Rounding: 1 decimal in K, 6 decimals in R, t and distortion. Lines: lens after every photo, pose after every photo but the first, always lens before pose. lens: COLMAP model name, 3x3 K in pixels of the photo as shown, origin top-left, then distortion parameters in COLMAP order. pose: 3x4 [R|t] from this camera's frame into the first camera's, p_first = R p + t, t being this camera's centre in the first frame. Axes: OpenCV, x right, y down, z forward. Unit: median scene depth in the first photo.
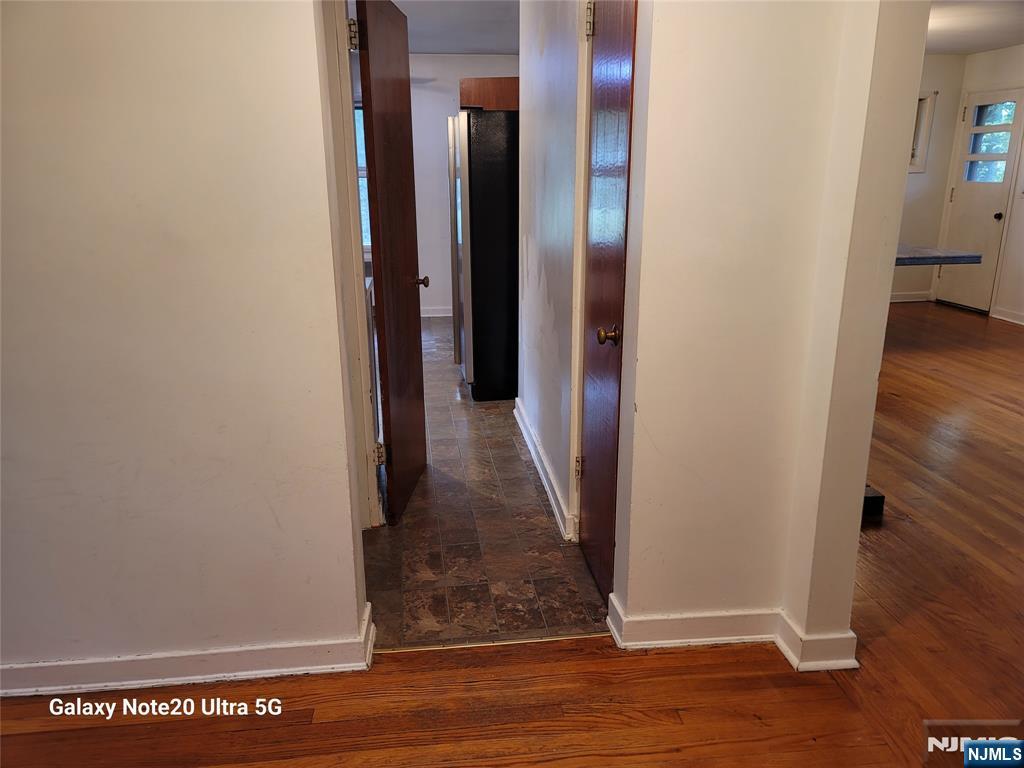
lens RADIAL K [[741.7, 0, 513.6], [0, 741.7, 366.2], [0, 0, 1]] dist [0.032136, -0.012181]
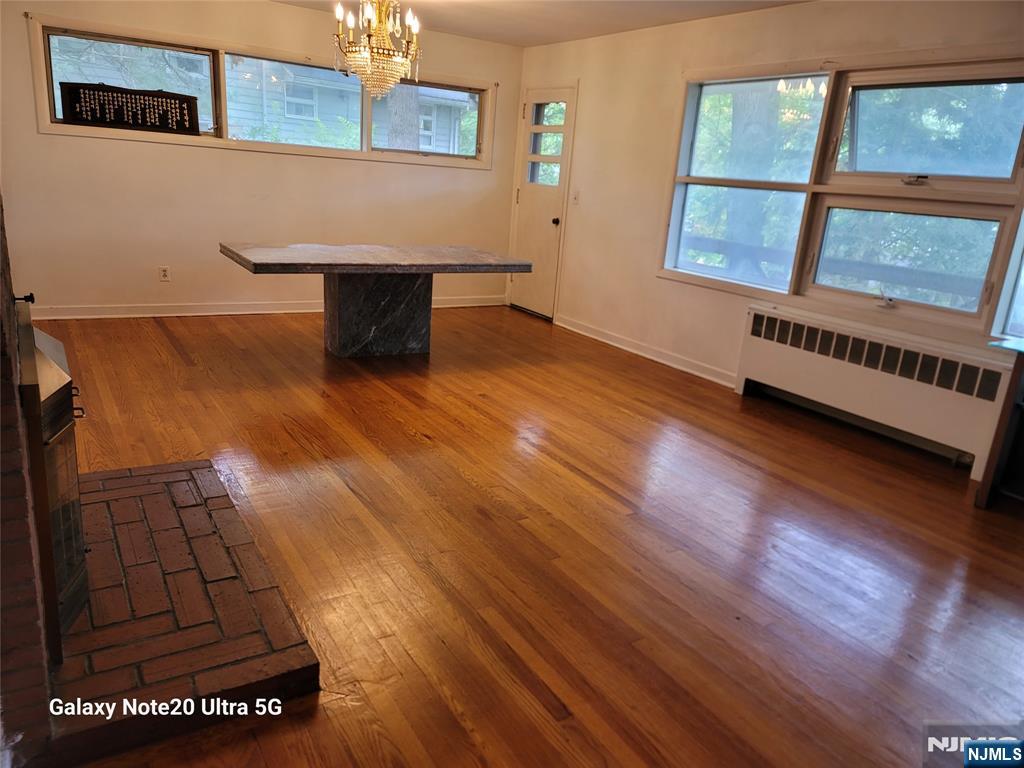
lens RADIAL K [[741.7, 0, 508.6], [0, 741.7, 384.9], [0, 0, 1]] dist [0.032136, -0.012181]
pose [[0.898425, -0.052298, 0.436001, 0.154273], [0.033660, 0.998163, 0.050370, -0.036821], [-0.437835, -0.030578, 0.898535, 0.148841]]
